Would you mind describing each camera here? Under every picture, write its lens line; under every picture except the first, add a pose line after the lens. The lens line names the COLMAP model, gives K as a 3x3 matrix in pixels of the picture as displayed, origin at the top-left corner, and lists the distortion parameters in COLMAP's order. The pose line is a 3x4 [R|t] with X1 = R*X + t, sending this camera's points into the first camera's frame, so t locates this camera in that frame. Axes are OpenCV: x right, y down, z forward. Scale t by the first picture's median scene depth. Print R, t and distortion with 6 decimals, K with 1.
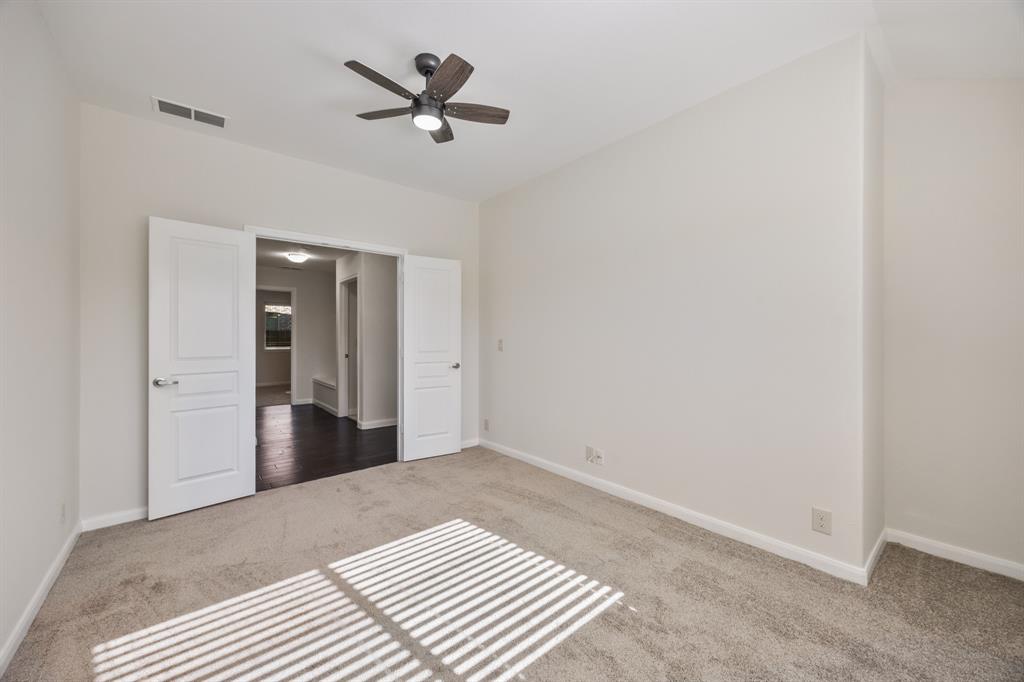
lens RADIAL K [[395.7, 0, 514.8], [0, 395.7, 338.8], [0, 0, 1]] dist [-0.000419, 0.000204]
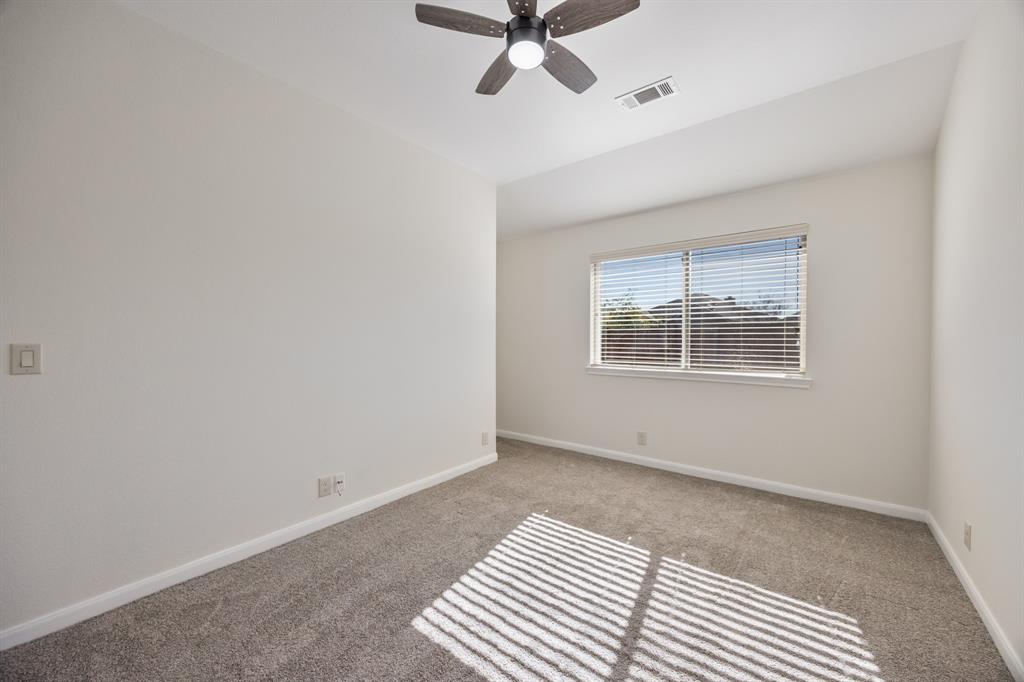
lens RADIAL K [[395.7, 0, 513.5], [0, 395.7, 338.1], [0, 0, 1]] dist [-0.000419, 0.000204]
pose [[-0.218677, -0.001402, 0.975796, -0.975350], [0.007764, 0.999965, 0.003176, -0.005324], [-0.975766, 0.008271, -0.218659, 1.191905]]
